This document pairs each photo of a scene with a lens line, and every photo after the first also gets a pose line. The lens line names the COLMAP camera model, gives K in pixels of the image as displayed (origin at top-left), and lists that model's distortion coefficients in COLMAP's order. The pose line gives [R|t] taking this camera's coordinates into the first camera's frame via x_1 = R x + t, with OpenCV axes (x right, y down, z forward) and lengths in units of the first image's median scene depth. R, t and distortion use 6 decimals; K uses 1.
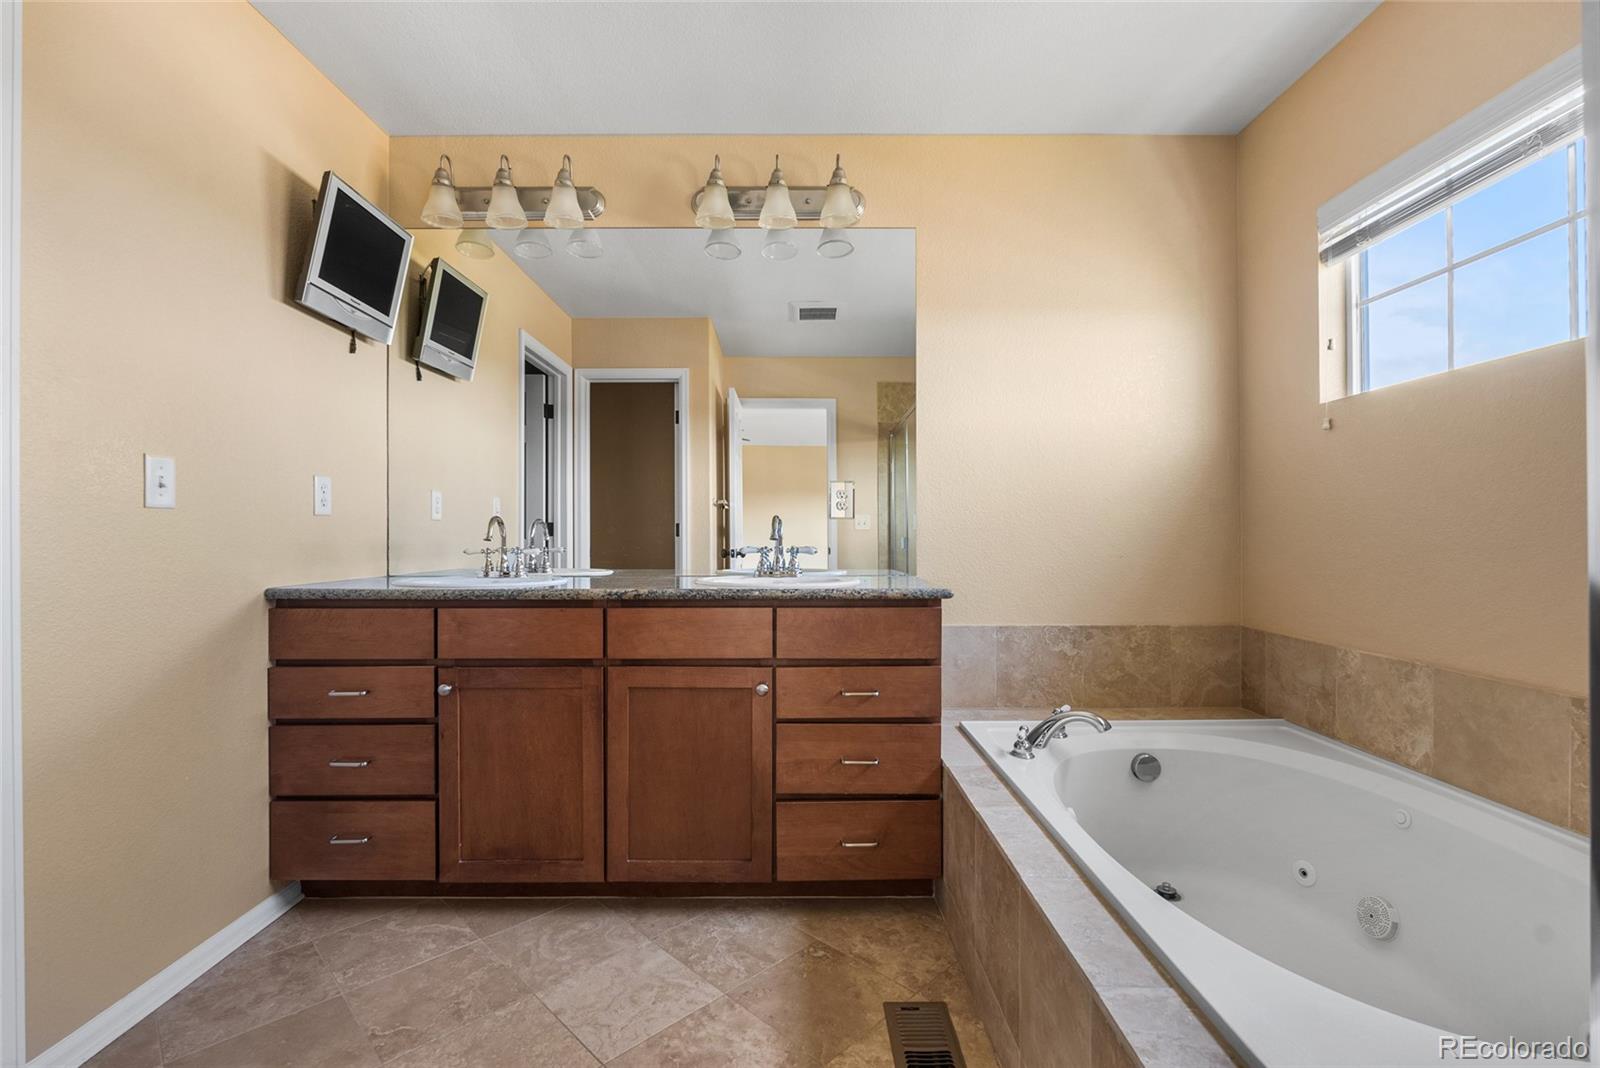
lens RADIAL K [[712.5, 0, 796.2], [0, 712.5, 533.1], [0, 0, 1]] dist [-0.003047, 0.001791]
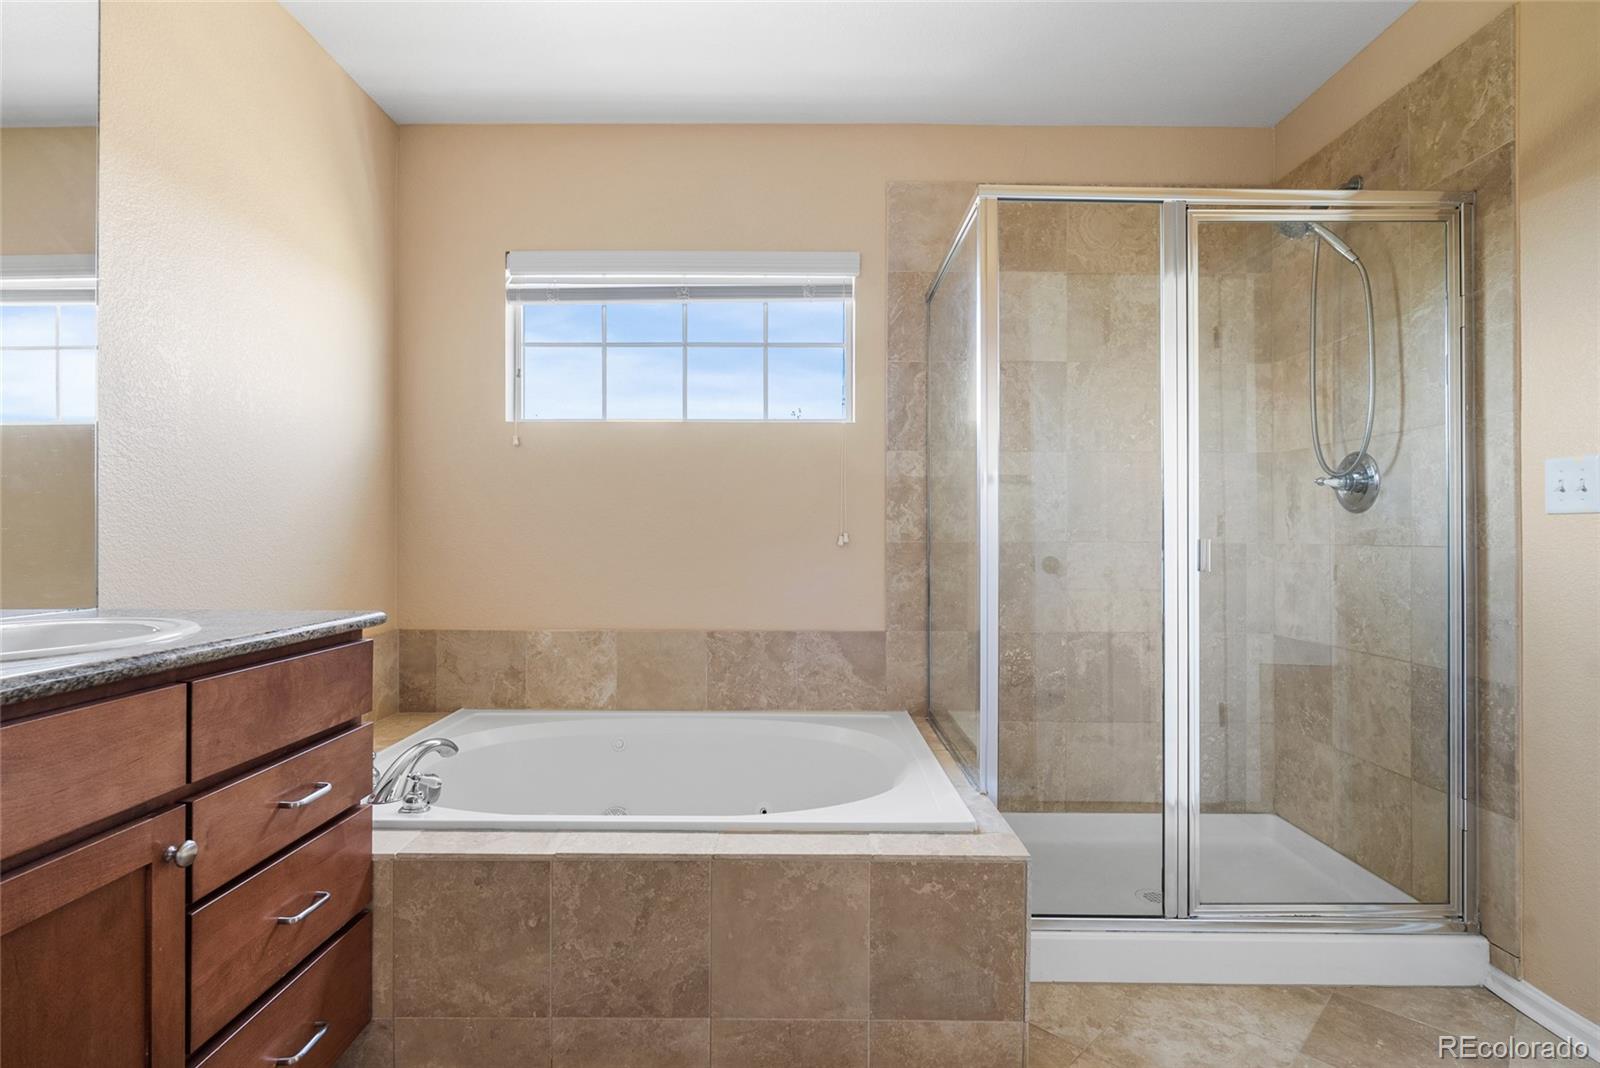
lens RADIAL K [[784.8, 0, 797.5], [0, 784.8, 535.1], [0, 0, 1]] dist [0.002208, 0.000220]
pose [[0.004982, 0.002056, 0.999985, -0.577460], [-0.004491, 0.999988, -0.002033, 0.001199], [-0.999978, -0.004481, 0.004991, 0.573445]]
